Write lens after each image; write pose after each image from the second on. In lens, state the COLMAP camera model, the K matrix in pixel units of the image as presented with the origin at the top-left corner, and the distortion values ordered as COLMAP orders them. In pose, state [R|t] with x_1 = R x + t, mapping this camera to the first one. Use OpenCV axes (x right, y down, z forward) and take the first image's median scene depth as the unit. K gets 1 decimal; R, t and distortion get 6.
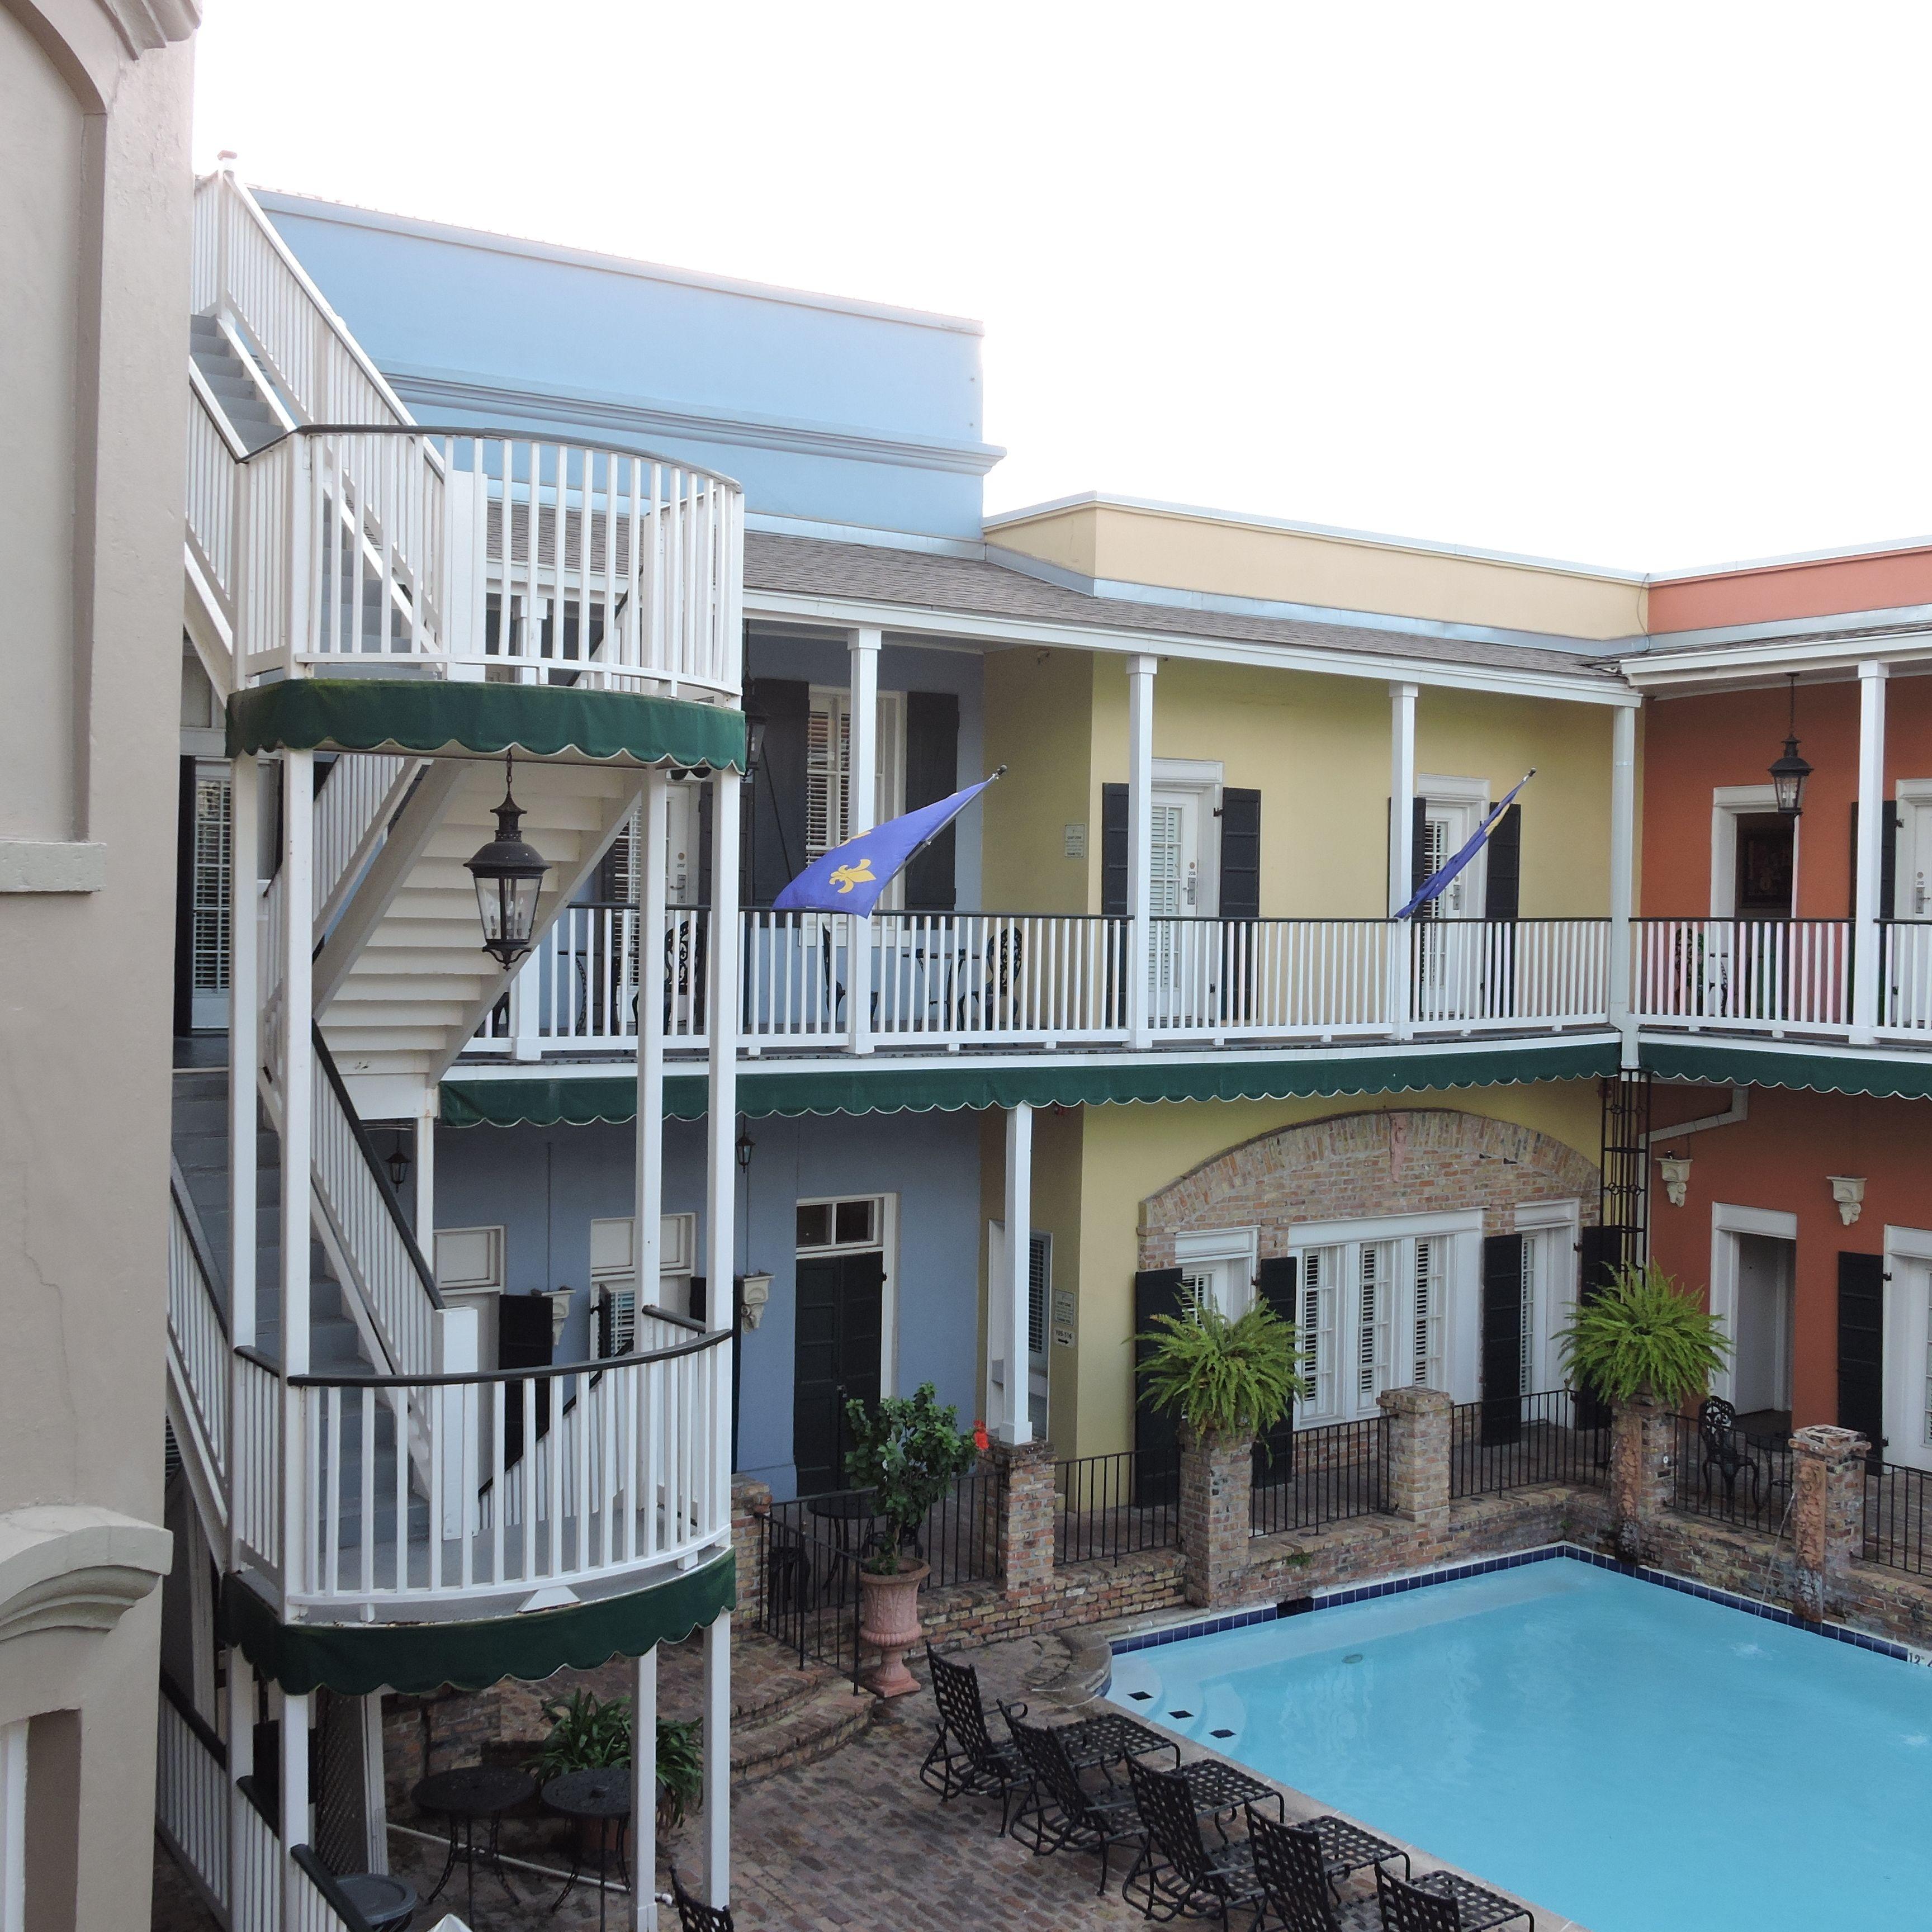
lens RADIAL K [[2297.9, 0, 889.3], [0, 2297.9, 971.9], [0, 0, 1]] dist [-0.001262, 0.001273]
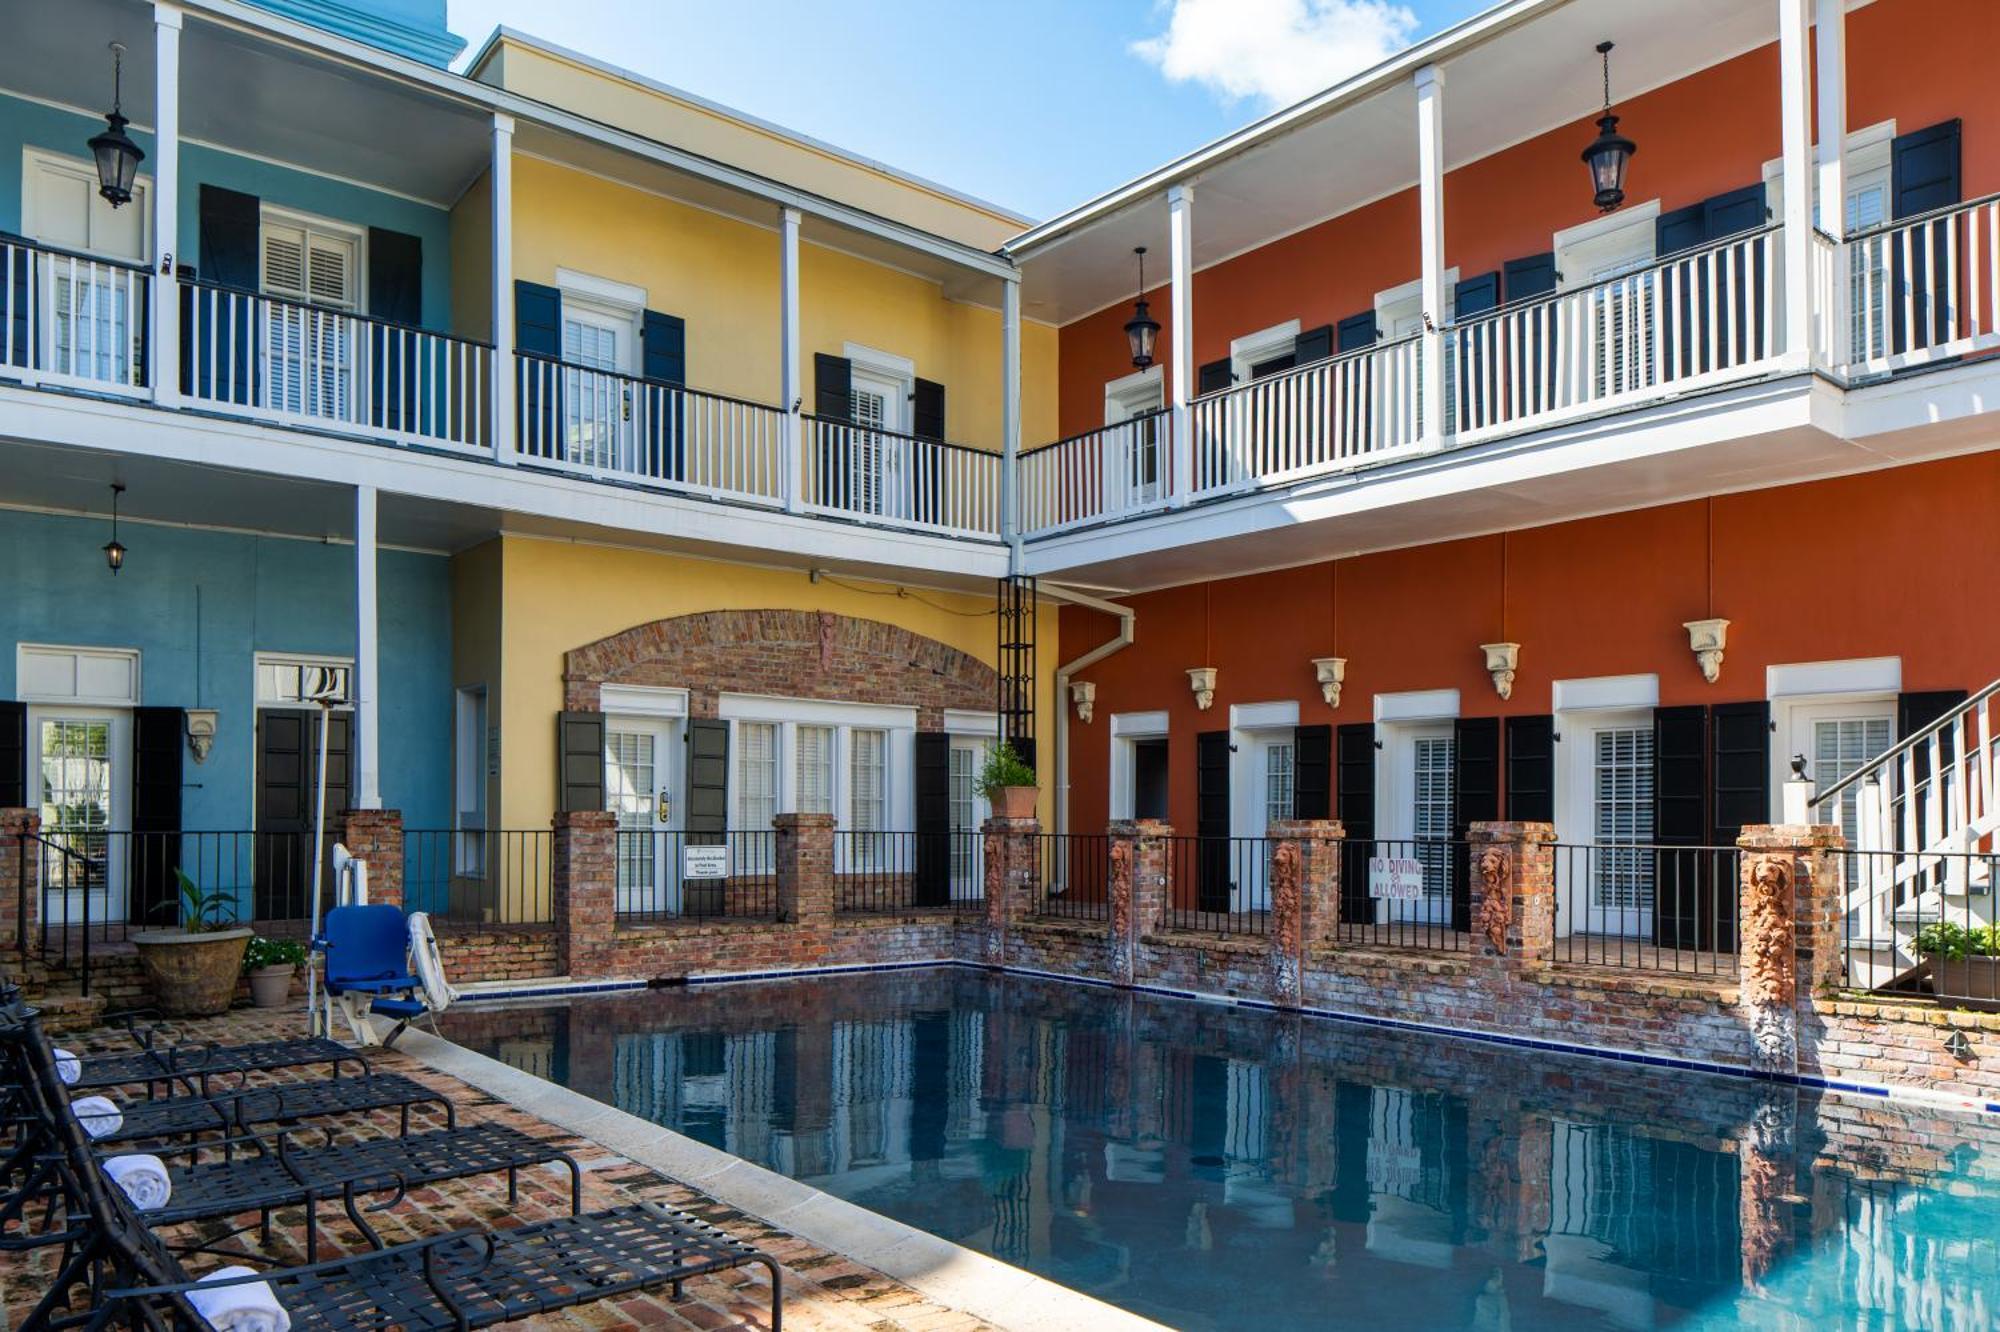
lens RADIAL K [[1388.9, 0, 923.3], [0, 1388.9, 828.6], [0, 0, 1]] dist [-0.001292, -0.000713]
pose [[0.997905, -0.009263, 0.064025, 0.245394], [0.010604, 0.999731, -0.020636, 0.206423], [-0.063816, 0.021271, 0.997735, 0.306903]]
